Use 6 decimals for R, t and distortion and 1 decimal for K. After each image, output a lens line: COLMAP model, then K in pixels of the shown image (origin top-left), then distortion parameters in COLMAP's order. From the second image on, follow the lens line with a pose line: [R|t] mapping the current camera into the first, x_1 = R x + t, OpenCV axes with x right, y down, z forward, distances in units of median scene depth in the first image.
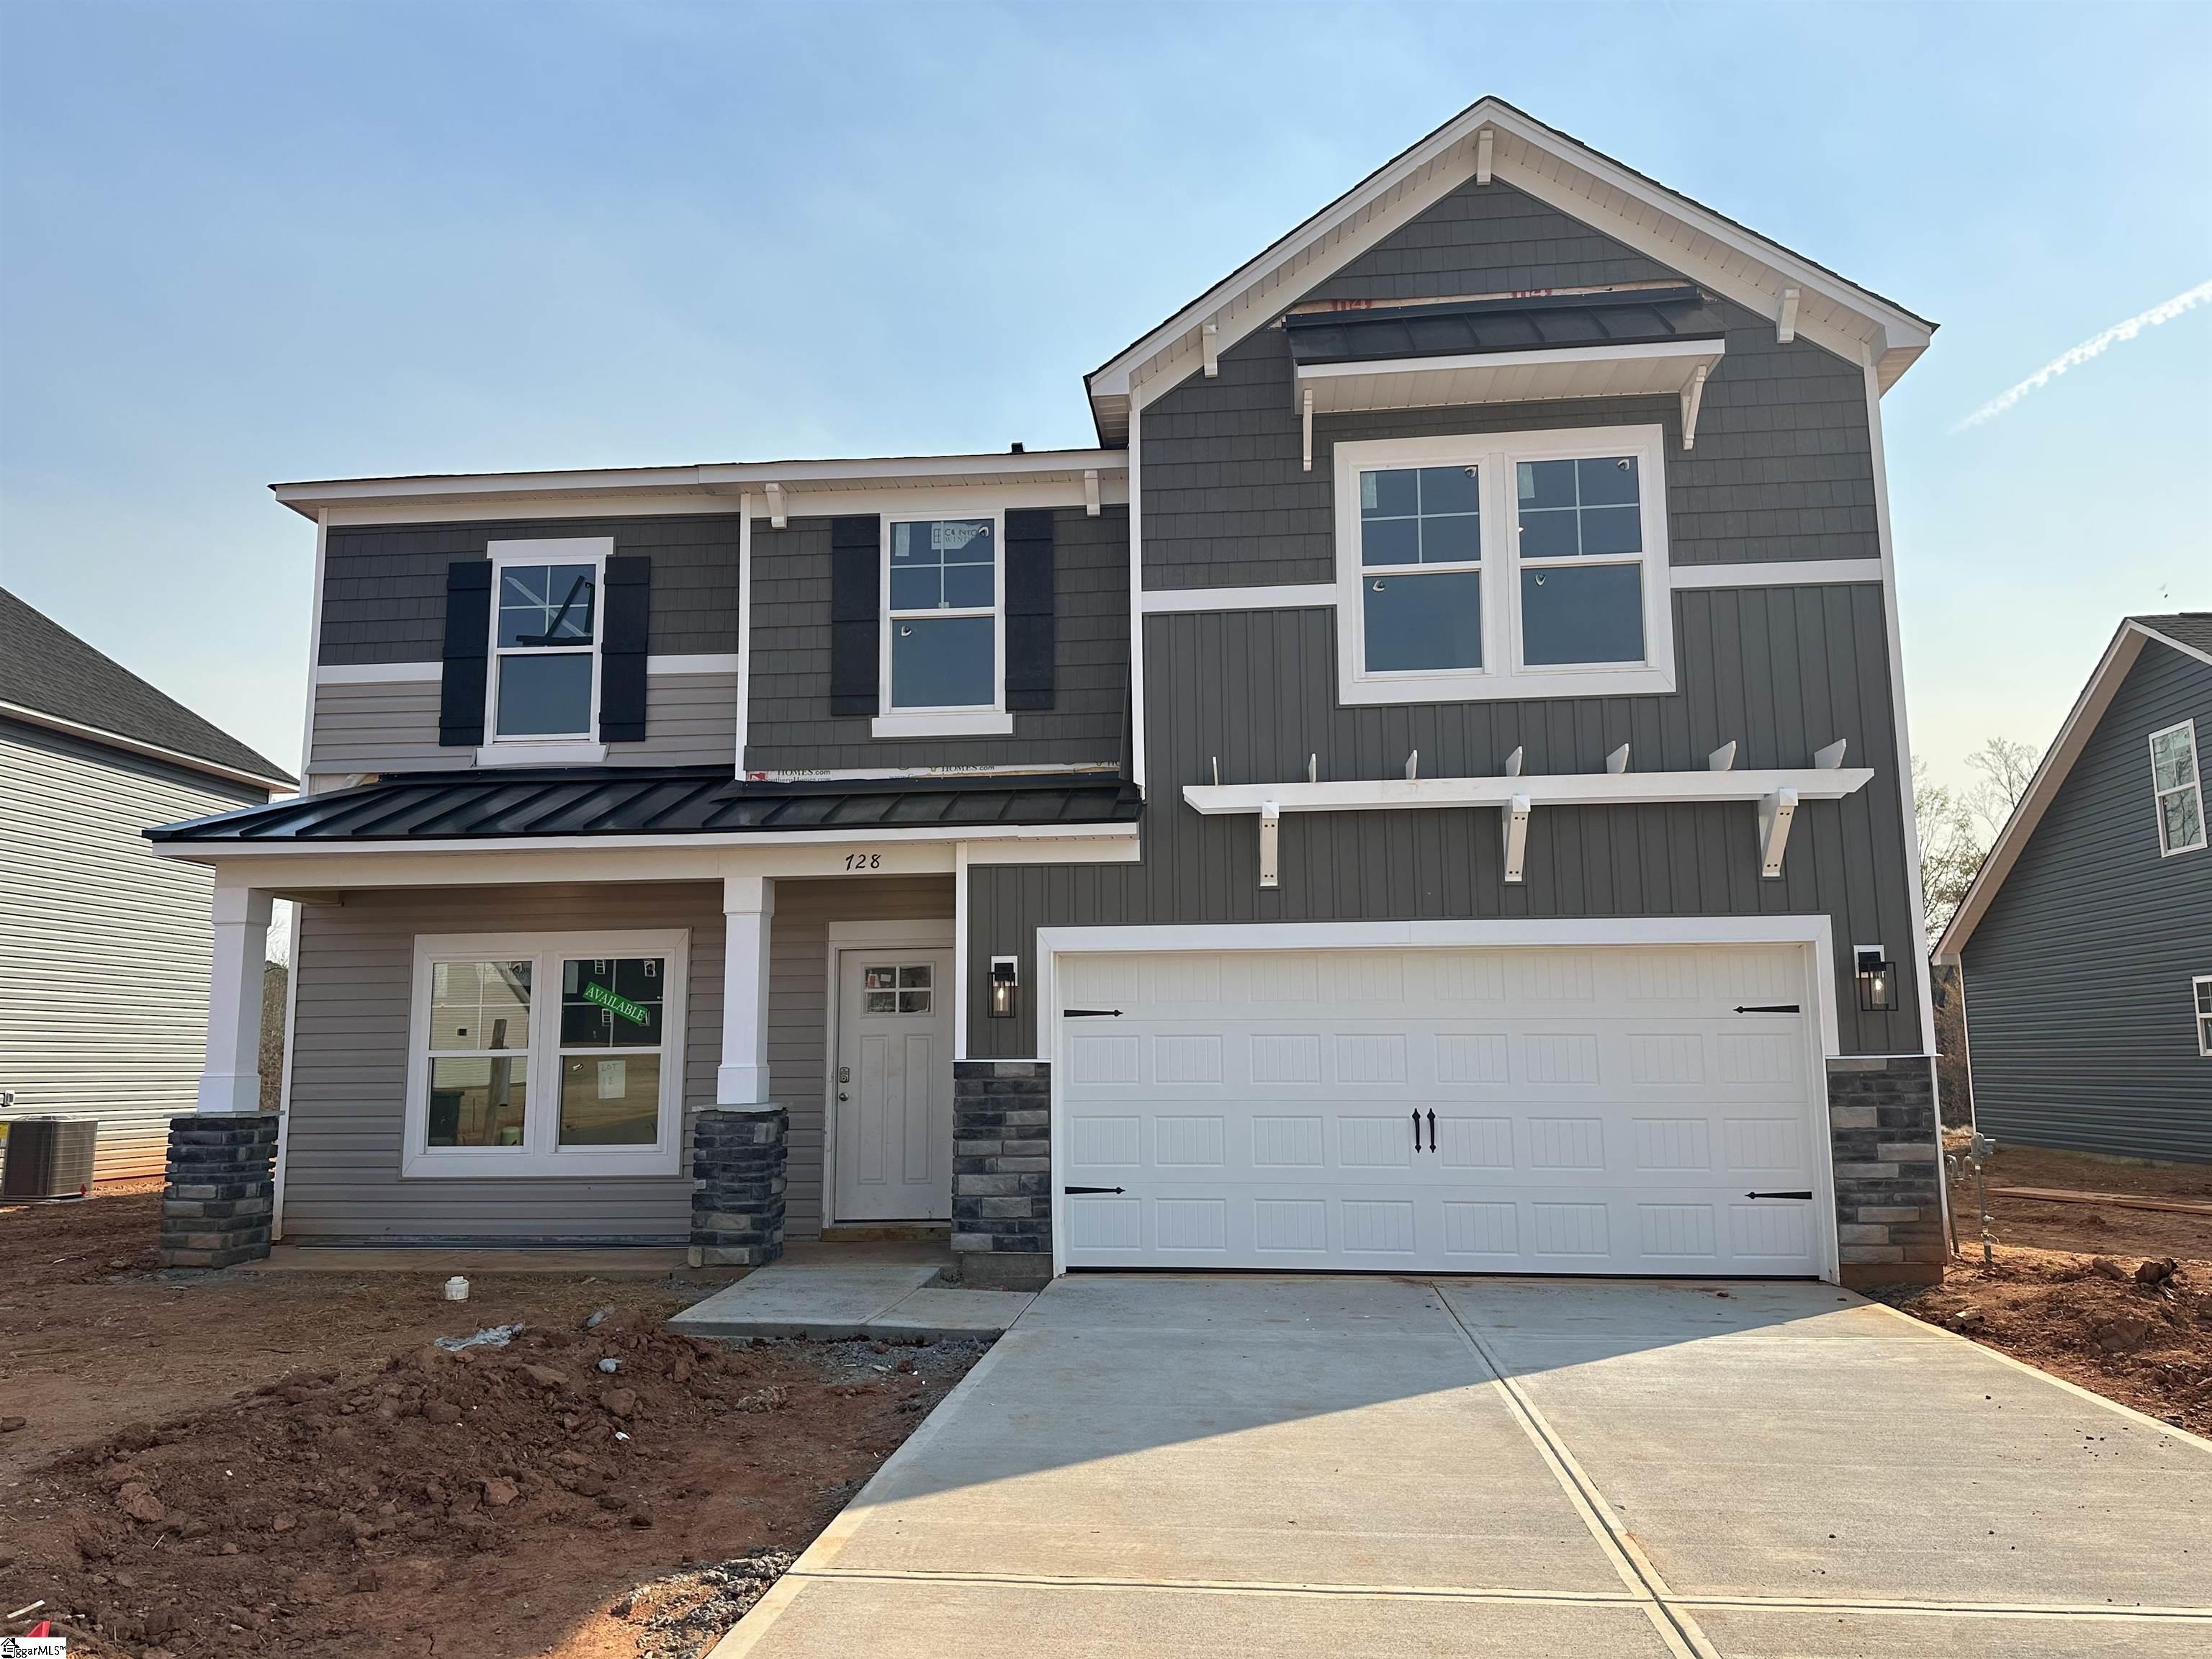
lens RADIAL K [[1535.3, 0, 1106.7], [0, 1535.3, 813.7], [0, 0, 1]] dist [0.064408, -0.030042]
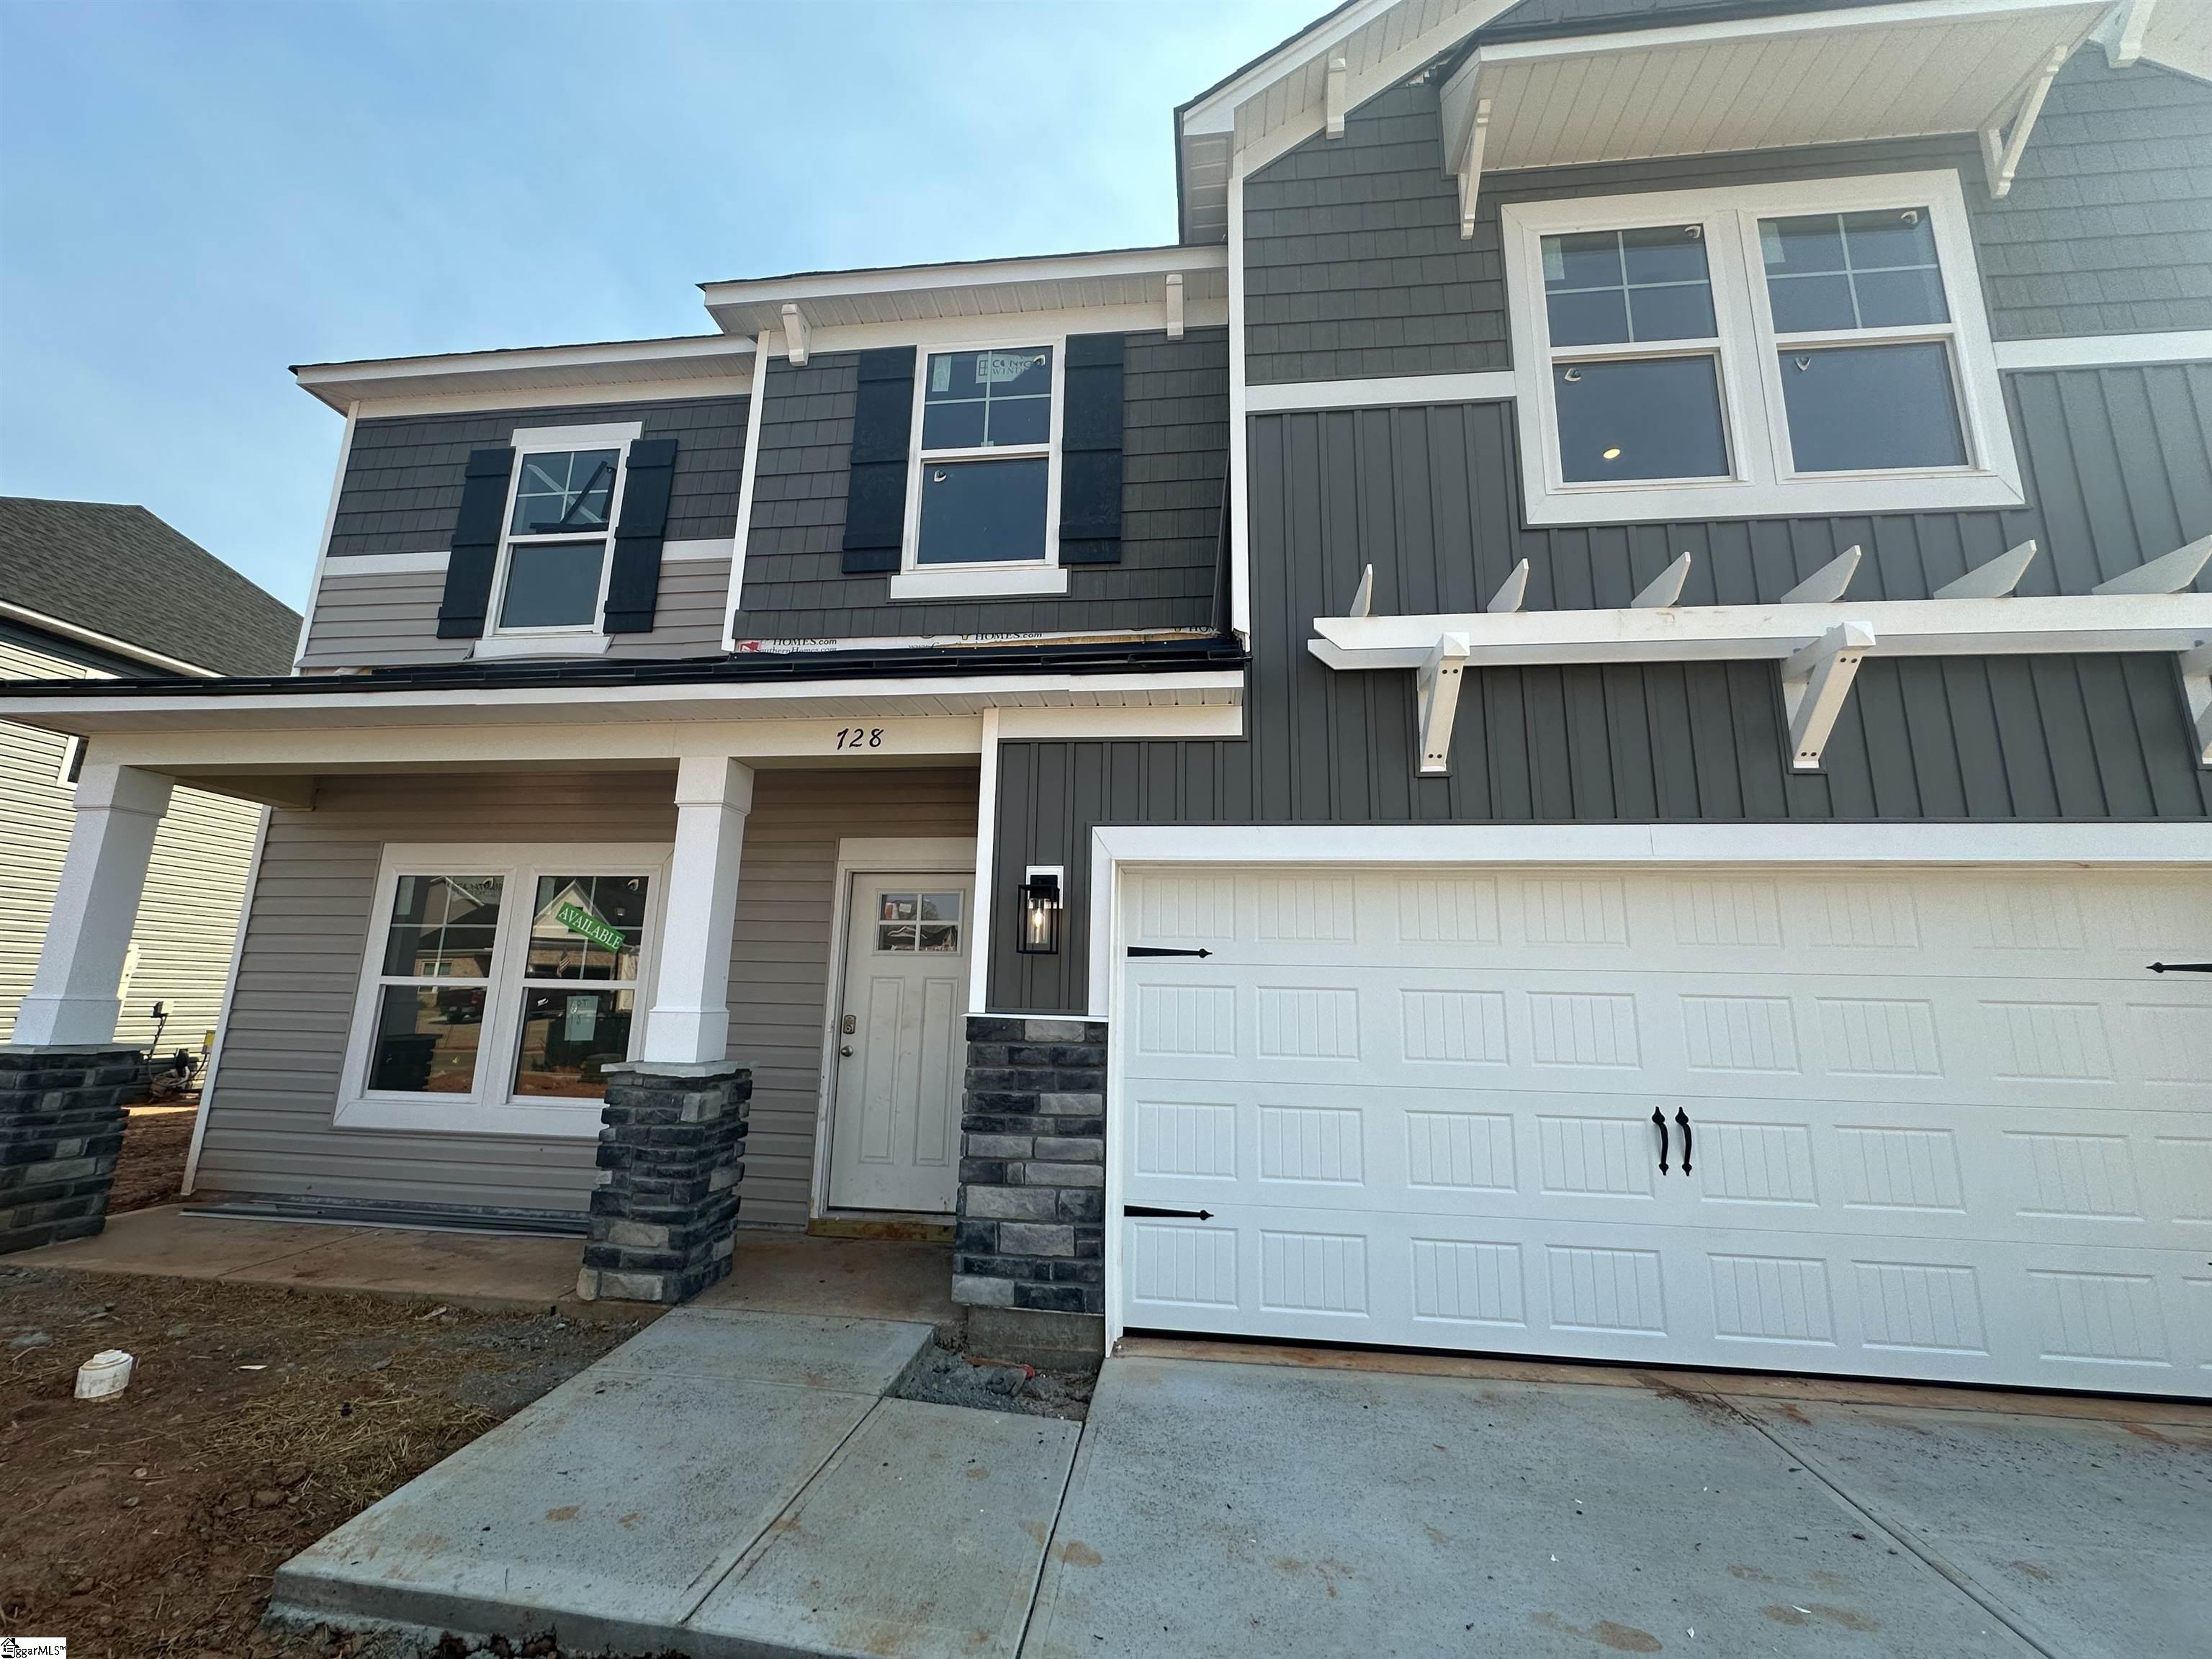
lens RADIAL K [[880.9, 0, 1113.9], [0, 880.9, 820.2], [0, 0, 1]] dist [-0.004807, 0.001006]
pose [[0.999558, 0.026323, -0.013847, -0.029375], [-0.026915, 0.998646, -0.044510, 0.086214], [0.012657, 0.044863, 0.998913, 0.580228]]
